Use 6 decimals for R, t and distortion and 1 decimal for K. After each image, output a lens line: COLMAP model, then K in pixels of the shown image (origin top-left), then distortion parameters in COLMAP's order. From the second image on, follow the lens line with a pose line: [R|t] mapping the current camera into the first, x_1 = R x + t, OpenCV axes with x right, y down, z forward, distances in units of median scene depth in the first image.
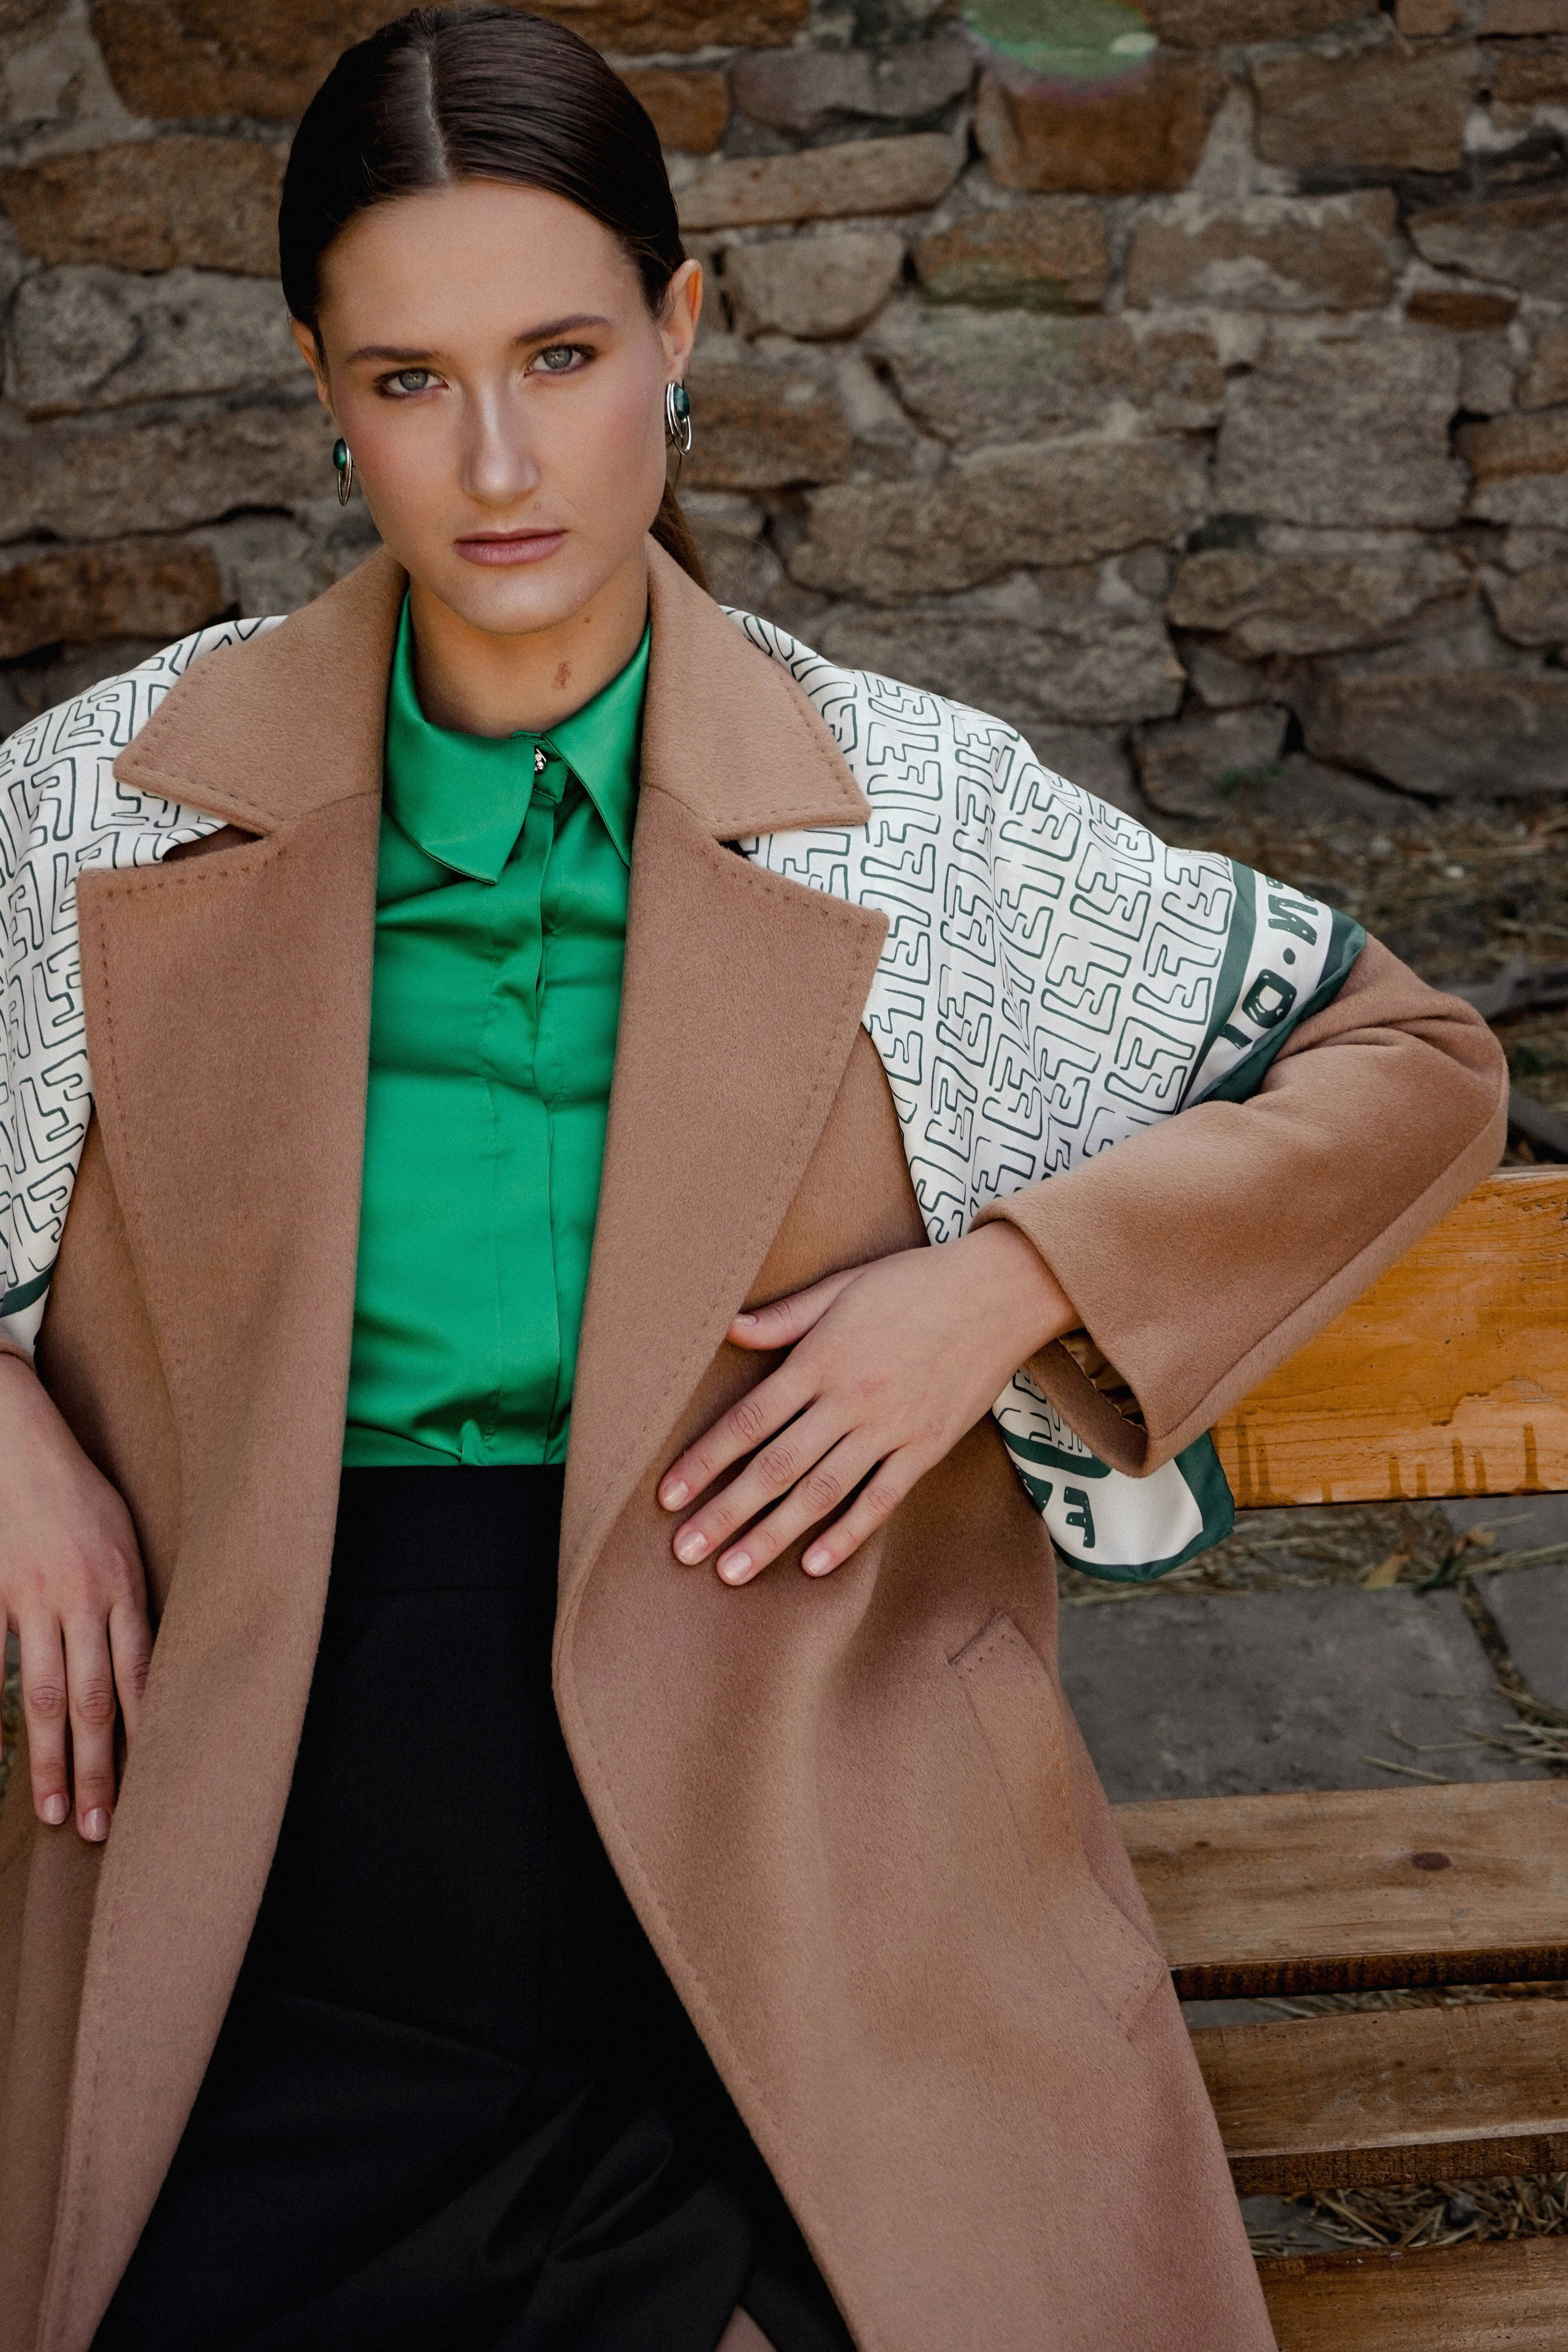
lens RADIAL K [[3373.7, 0, 767.6], [0, 3373.7, 1132.0], [0, 0, 1]] dist [0.000566, 0.000000]
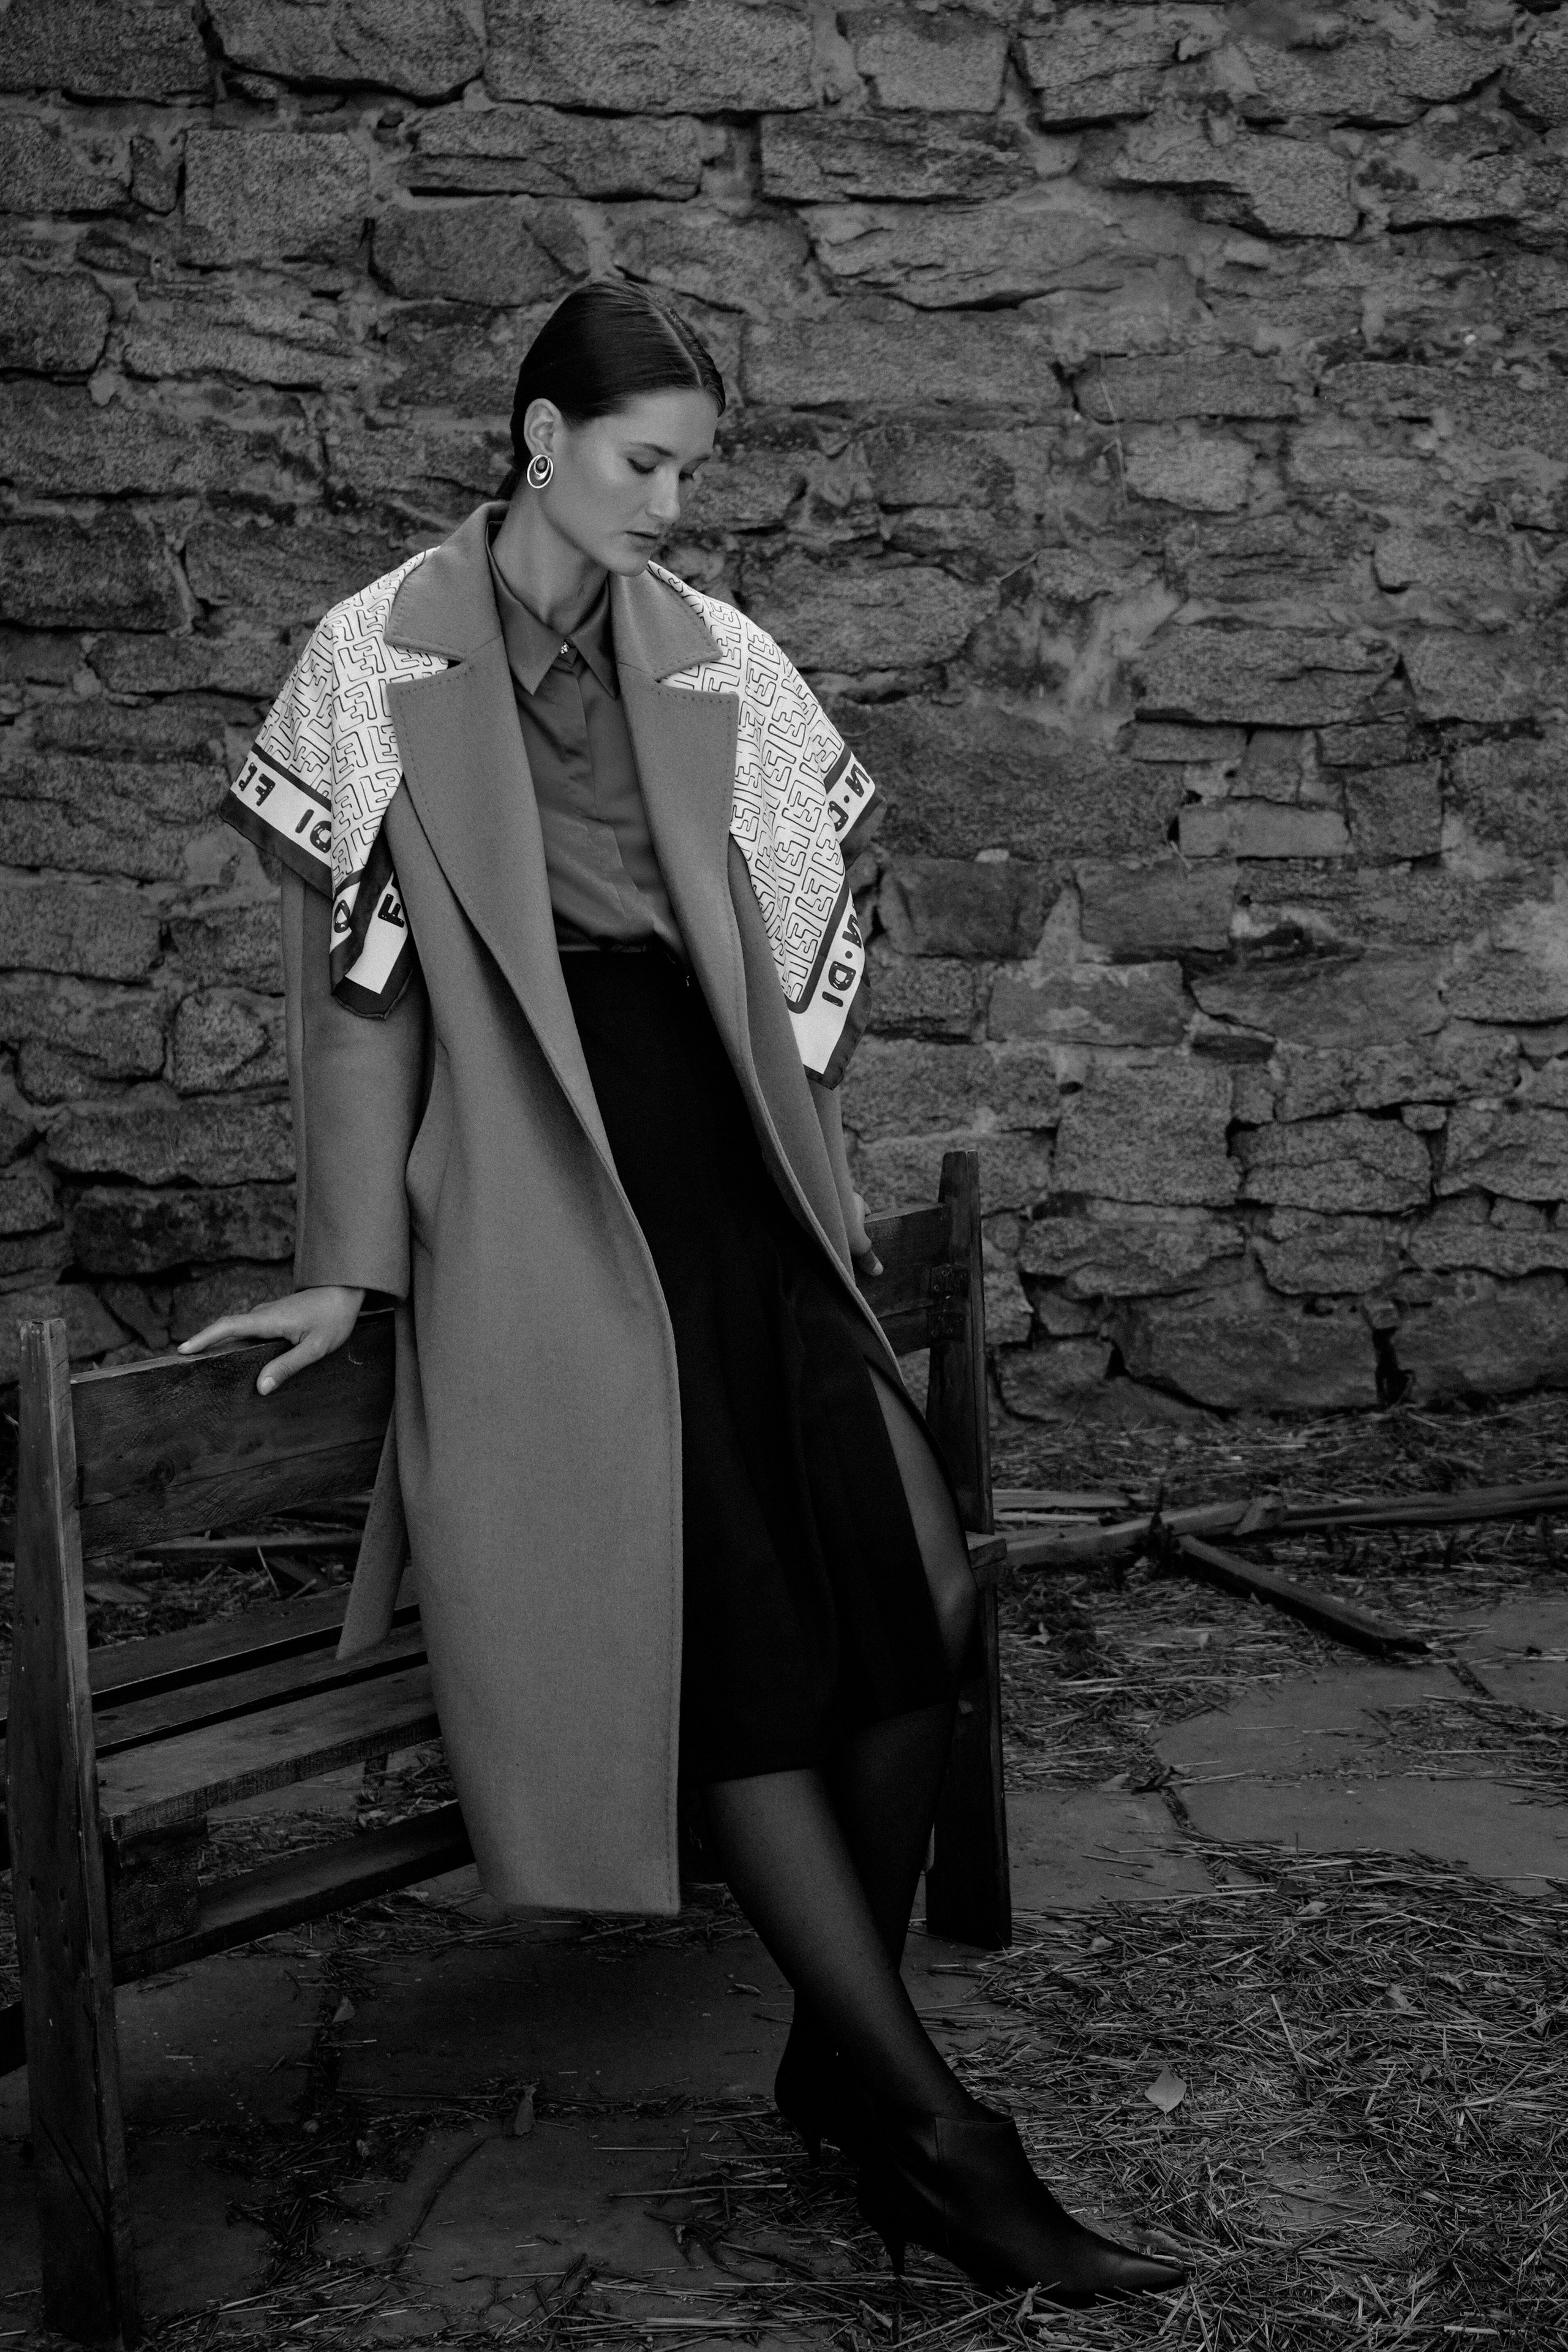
lens RADIAL K [[3400.8, 0, 786.6], [0, 3400.8, 1155.8], [0, 0, 1]] dist [0.006626, 0.000000]
pose [[0.999646, 0.025730, 0.006780, 0.016539], [-0.022944, 0.962579, -0.270027, 0.174997], [-0.013474, 0.269776, 0.962829, -0.314128]]
